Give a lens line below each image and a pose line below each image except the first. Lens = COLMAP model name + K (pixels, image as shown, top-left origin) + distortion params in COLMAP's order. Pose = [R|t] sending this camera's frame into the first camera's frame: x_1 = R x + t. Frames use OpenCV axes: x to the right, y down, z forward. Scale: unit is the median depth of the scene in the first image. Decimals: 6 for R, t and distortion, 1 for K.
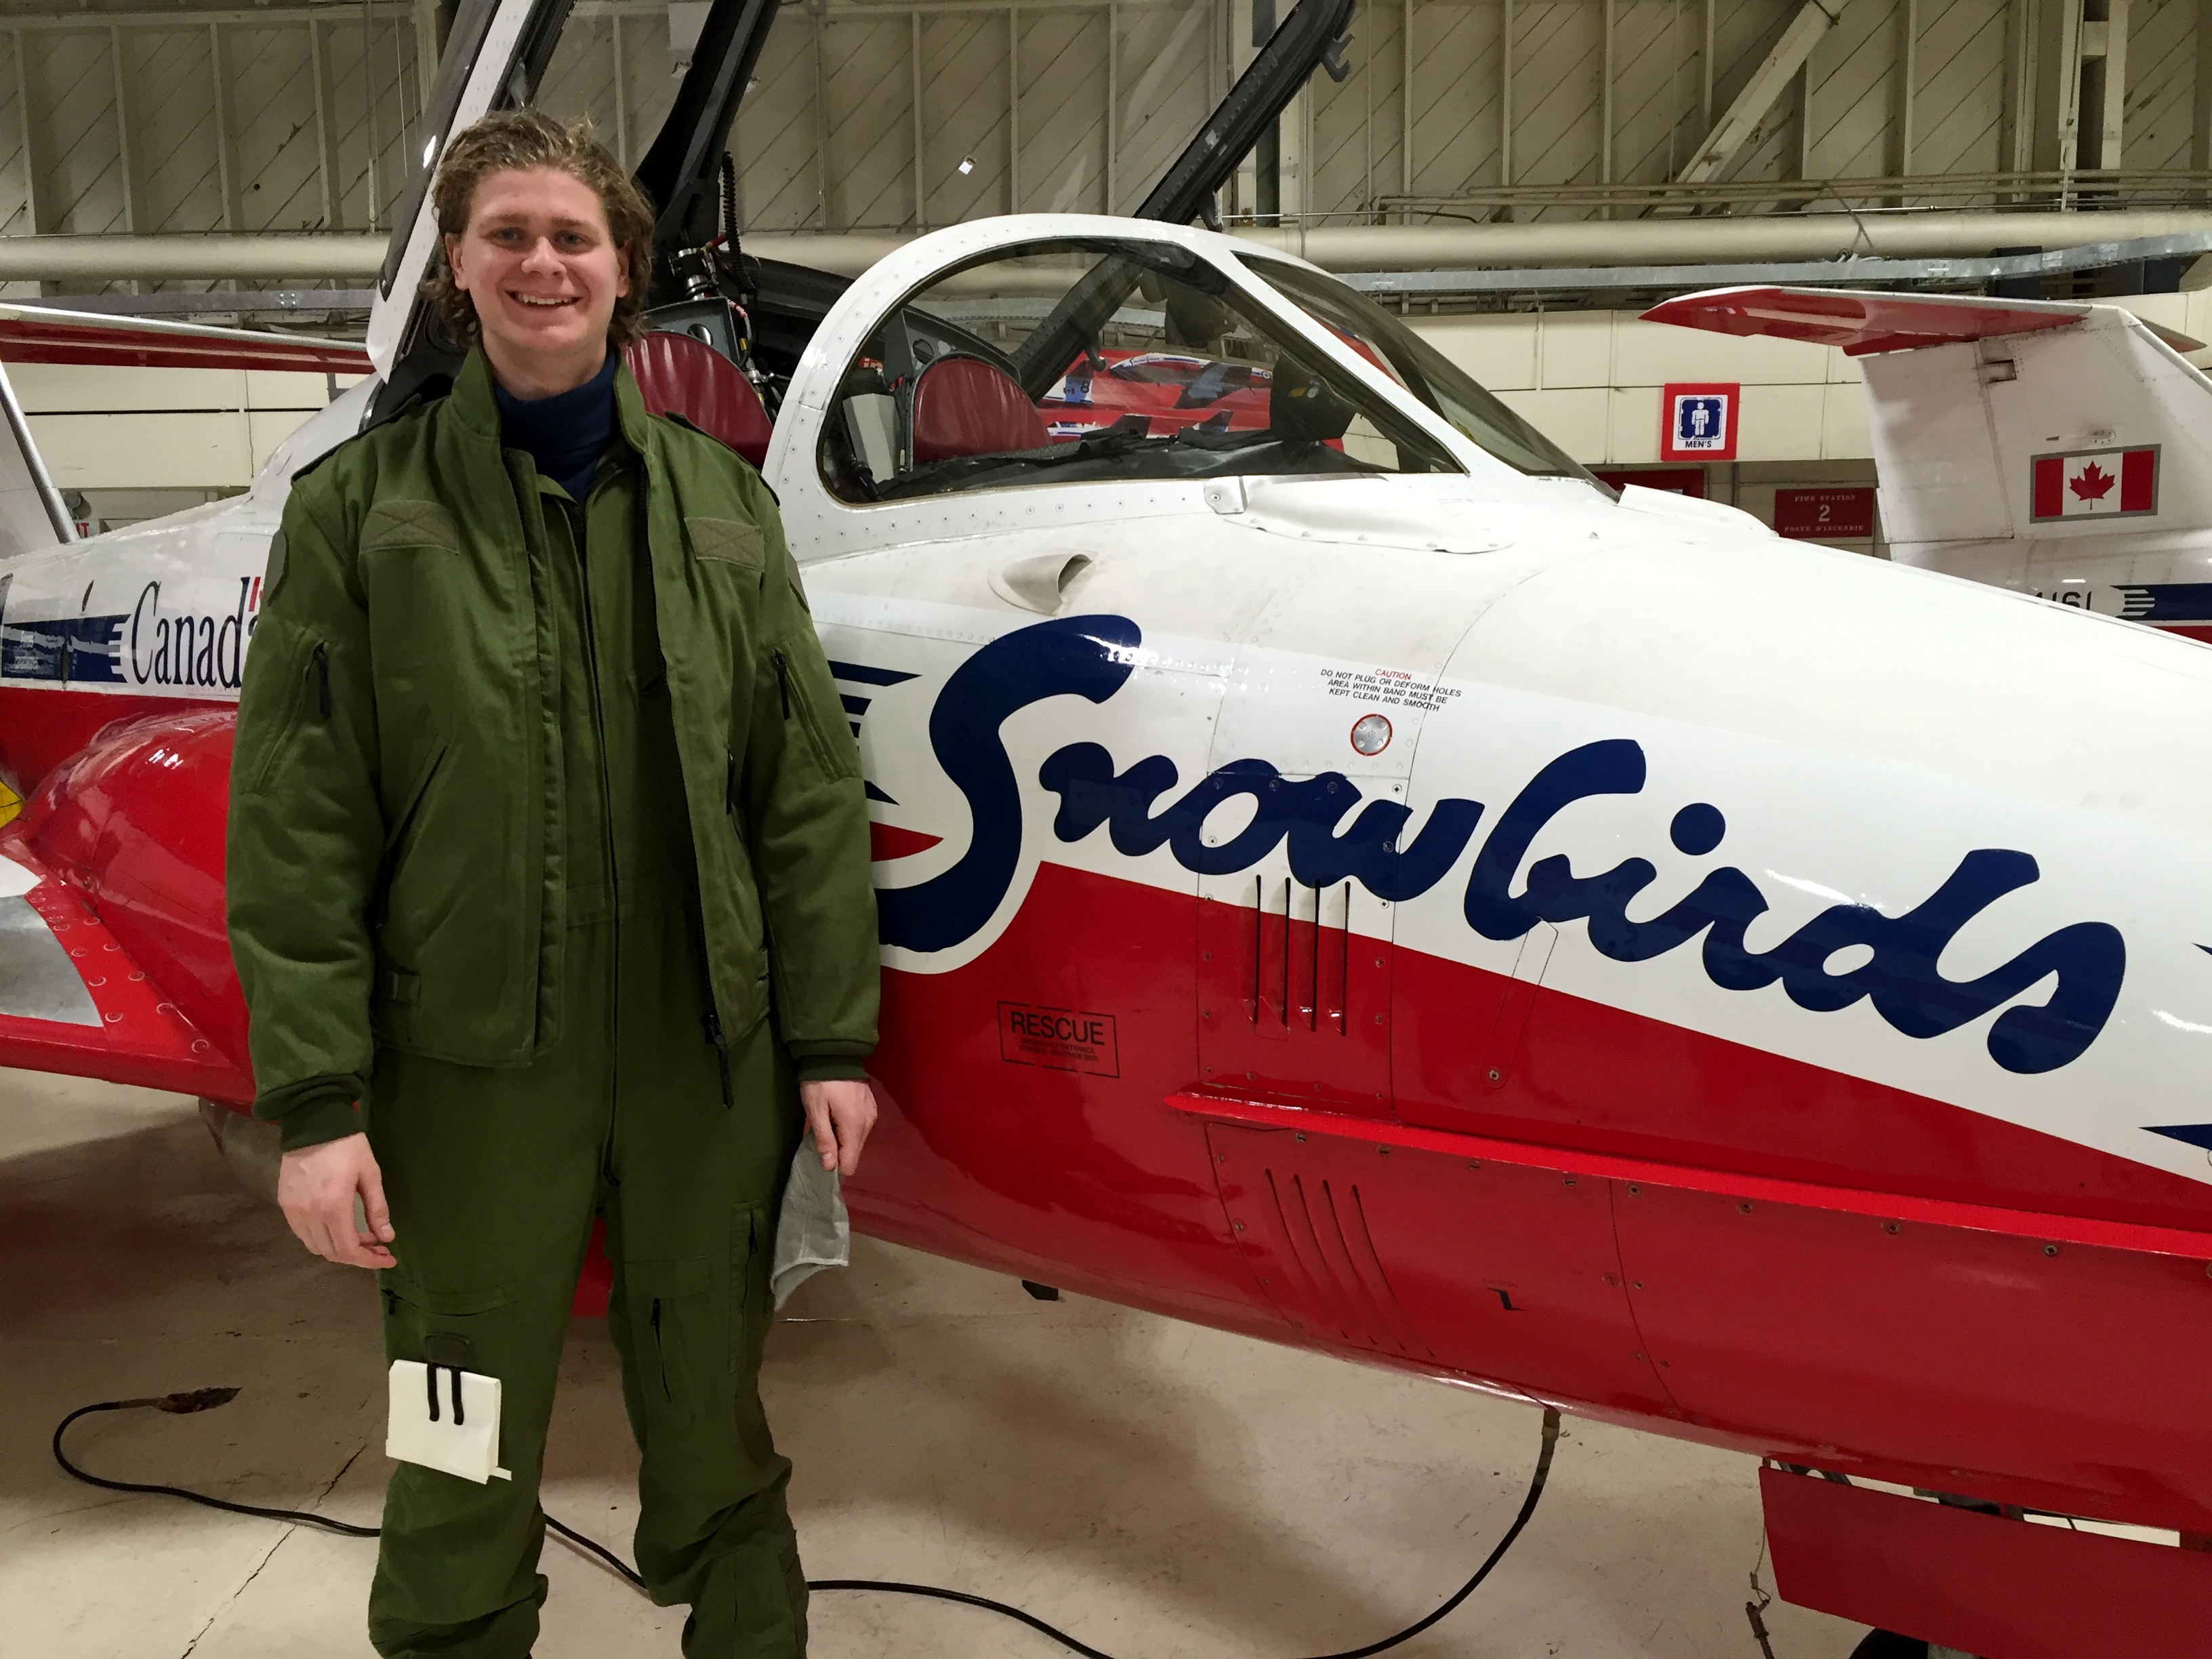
lens RADIAL K [[1890.1, 0, 1095.7], [0, 1890.1, 832.6], [0, 0, 1]] dist [0.082081, -0.112496]
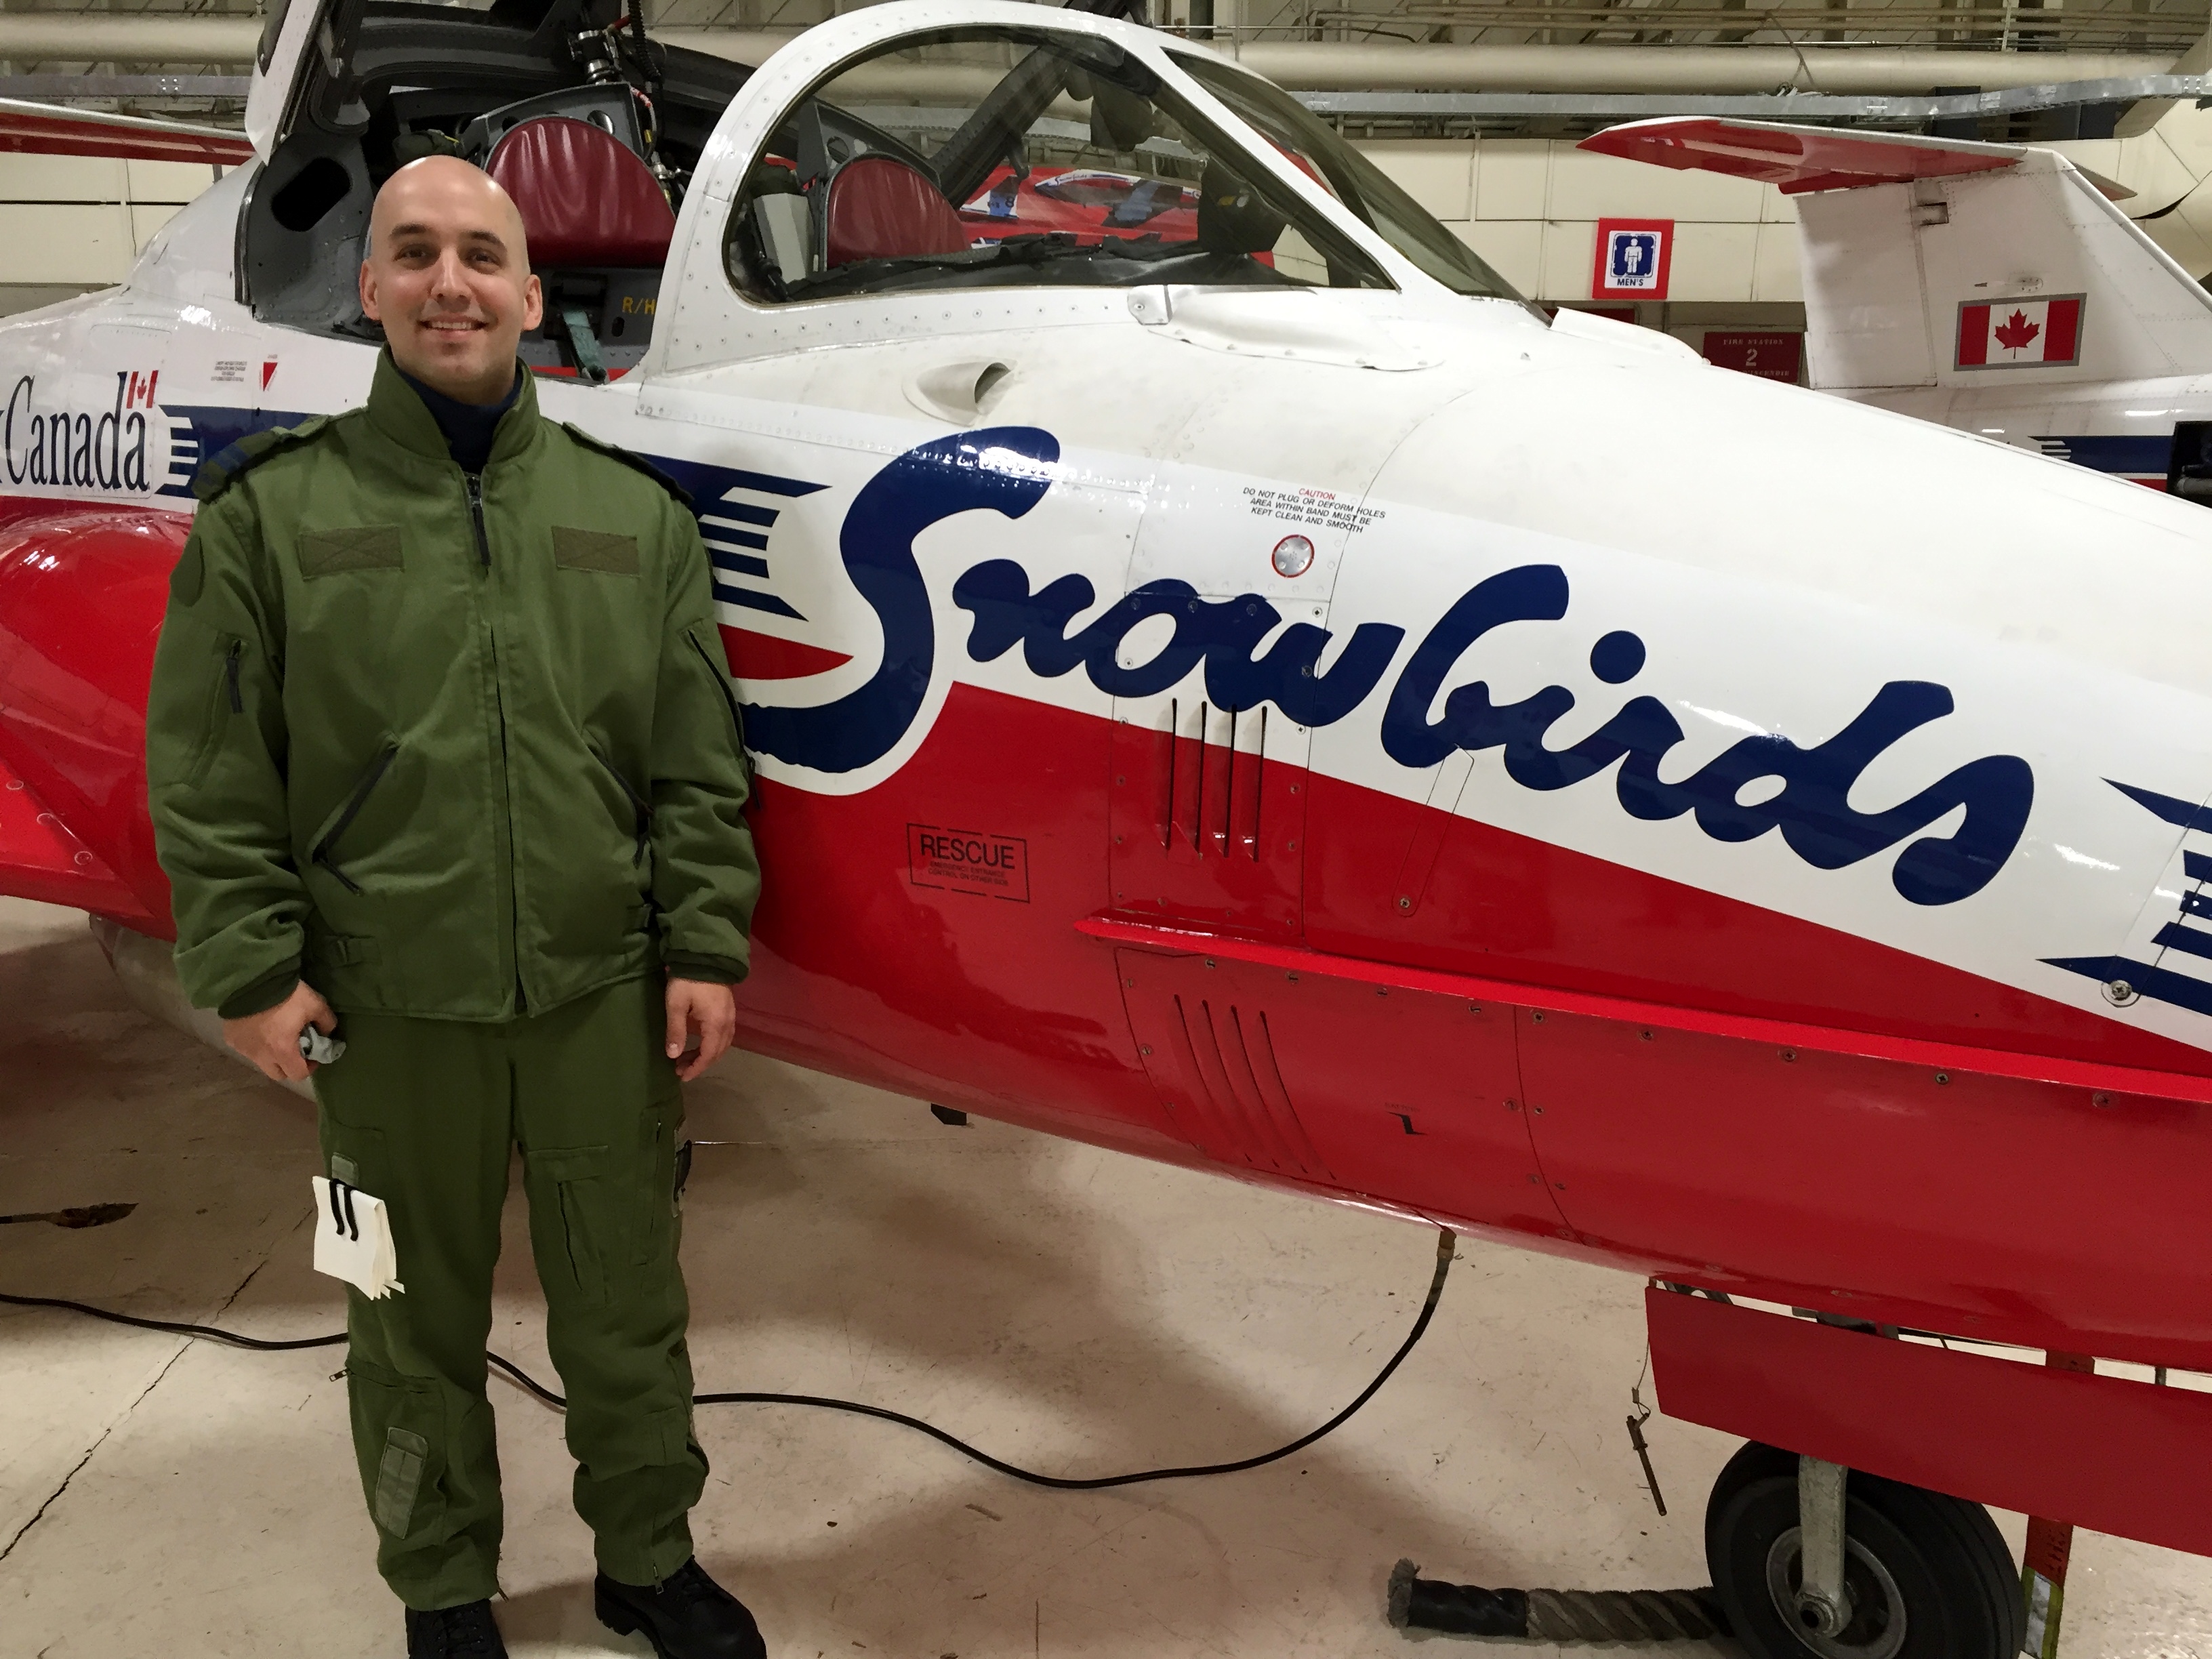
lens RADIAL K [[1890.1, 0, 1095.7], [0, 1890.1, 832.6], [0, 0, 1]] dist [0.082081, -0.112496]
pose [[0.998917, 0.015365, 0.043920, 0.001624], [-0.019060, 0.996200, 0.084988, 0.004667], [-0.042447, -0.085733, 0.995414, 0.009505]]
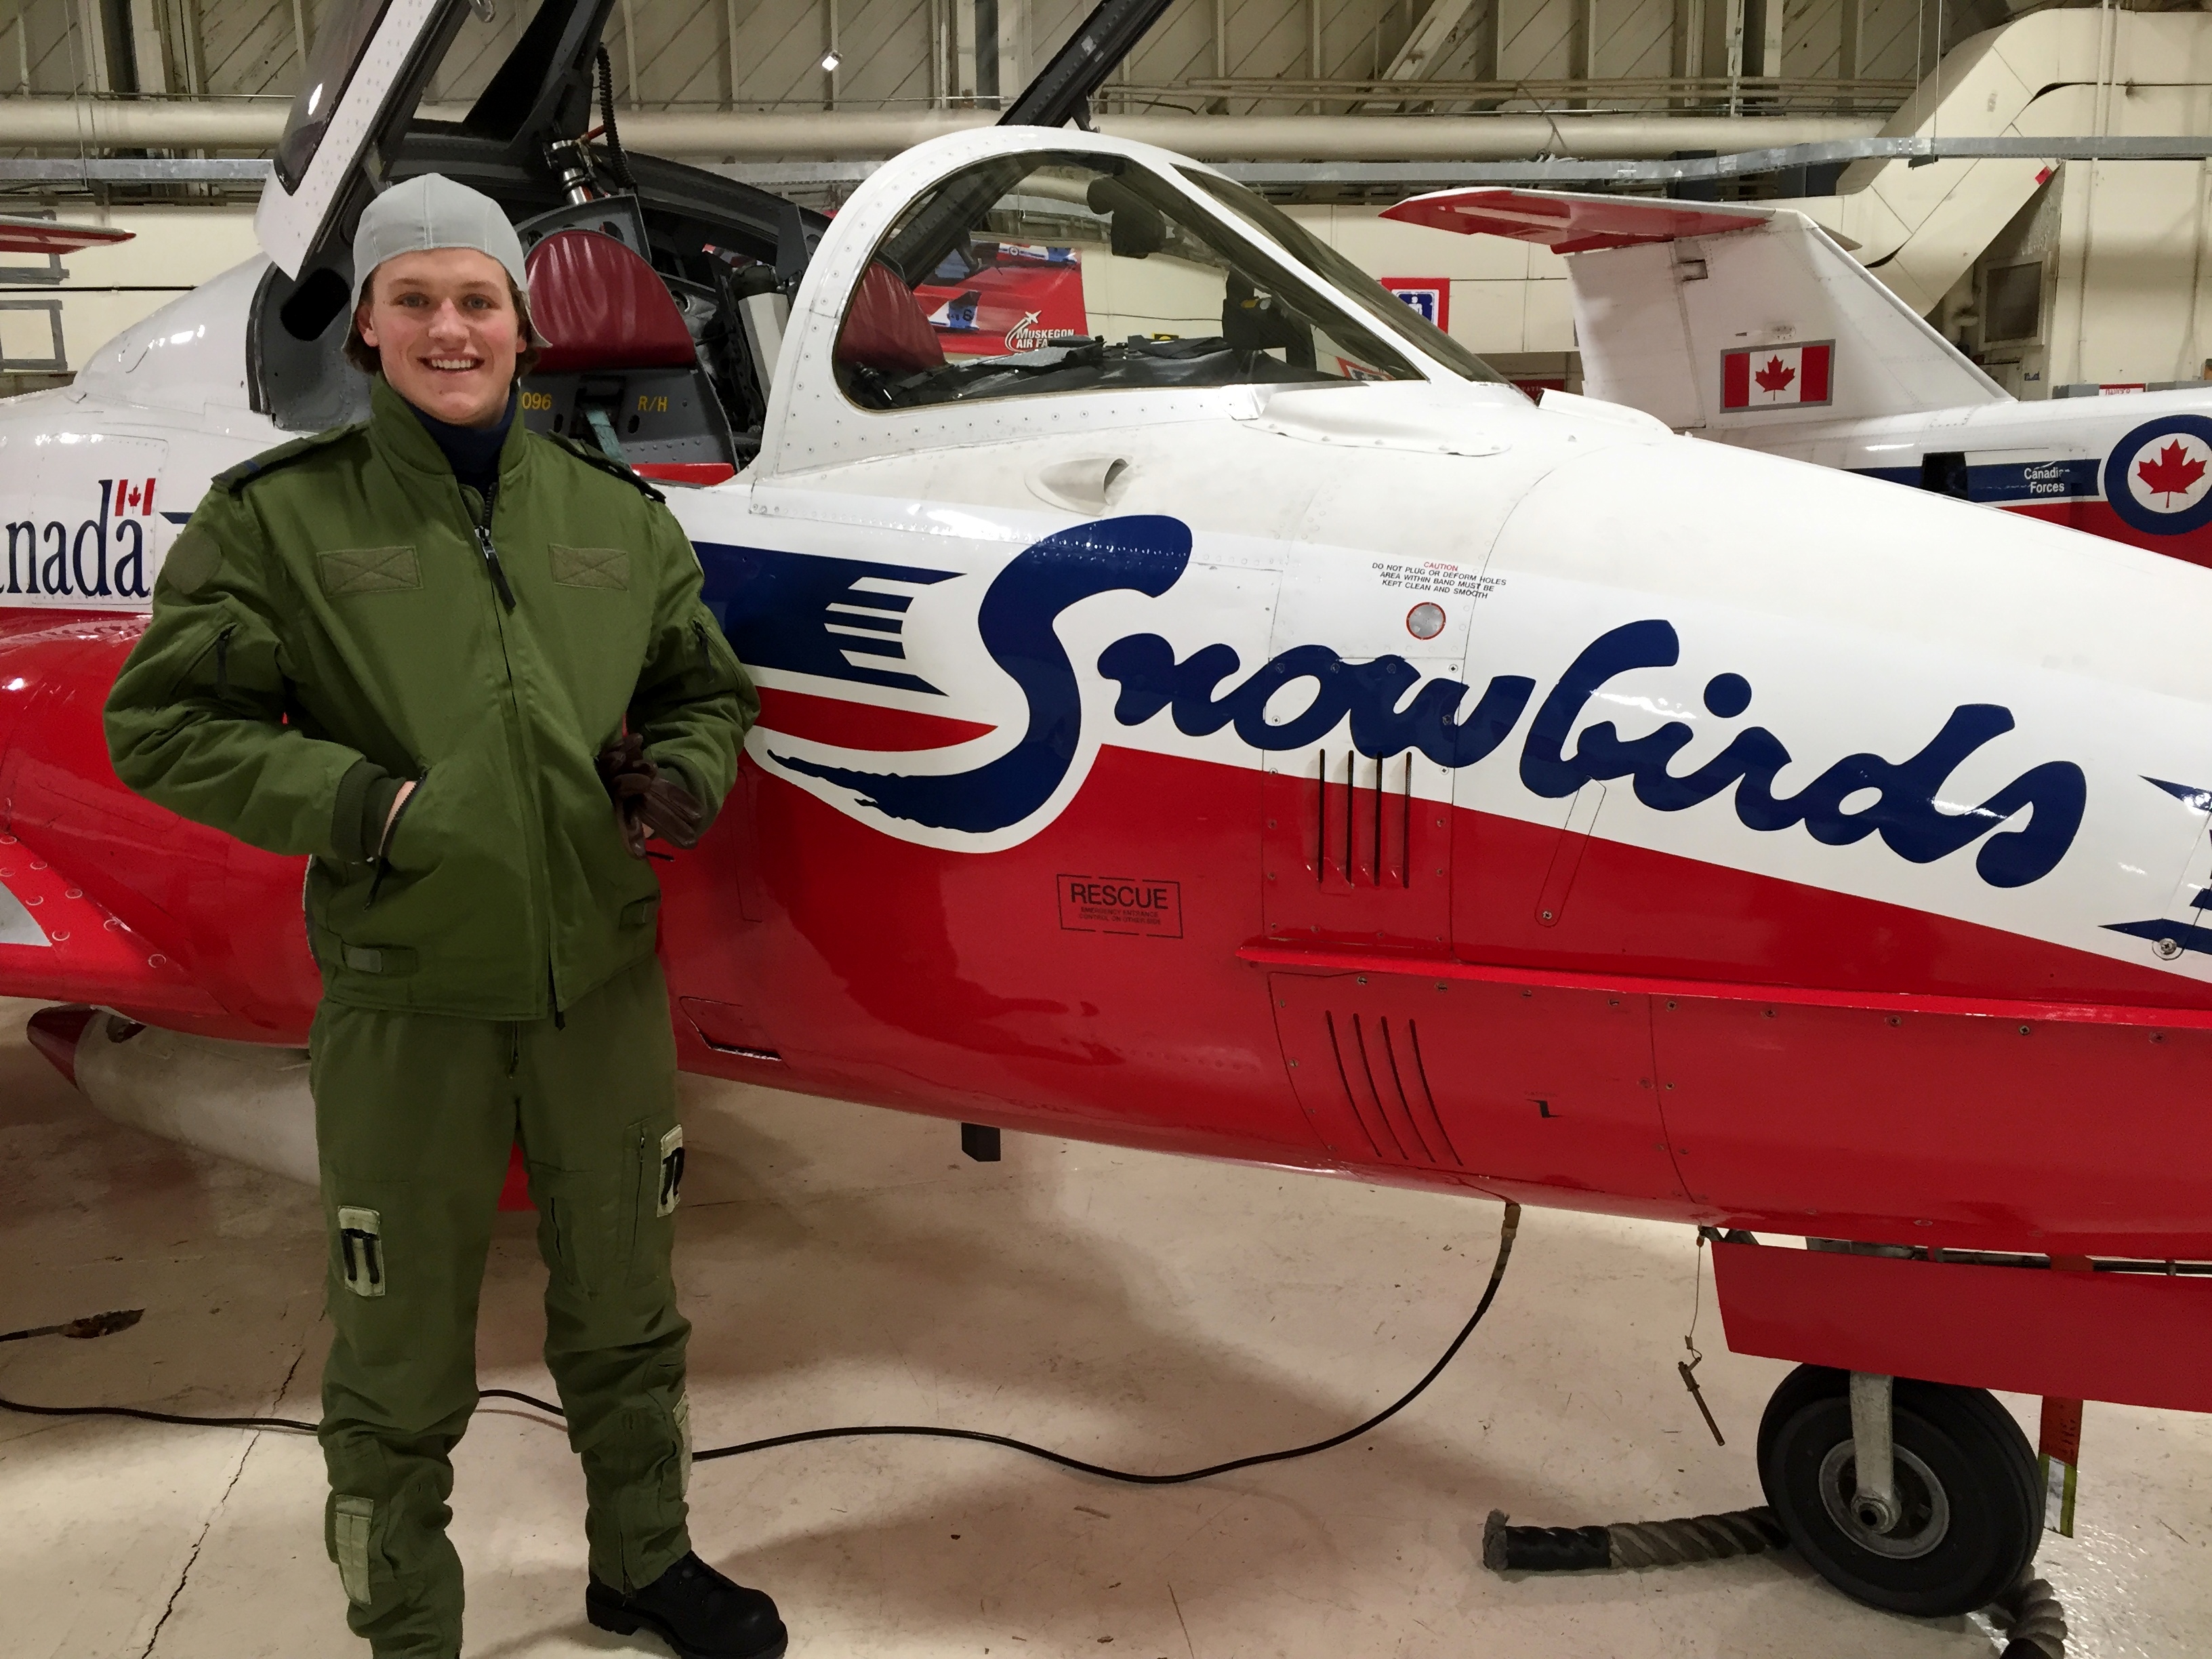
lens RADIAL K [[1890.1, 0, 1095.7], [0, 1890.1, 832.6], [0, 0, 1]] dist [0.082081, -0.112496]
pose [[0.985054, -0.039557, 0.167642, -0.121514], [0.029839, 0.997746, 0.060101, 0.000166], [-0.169641, -0.054200, 0.984014, -0.041486]]
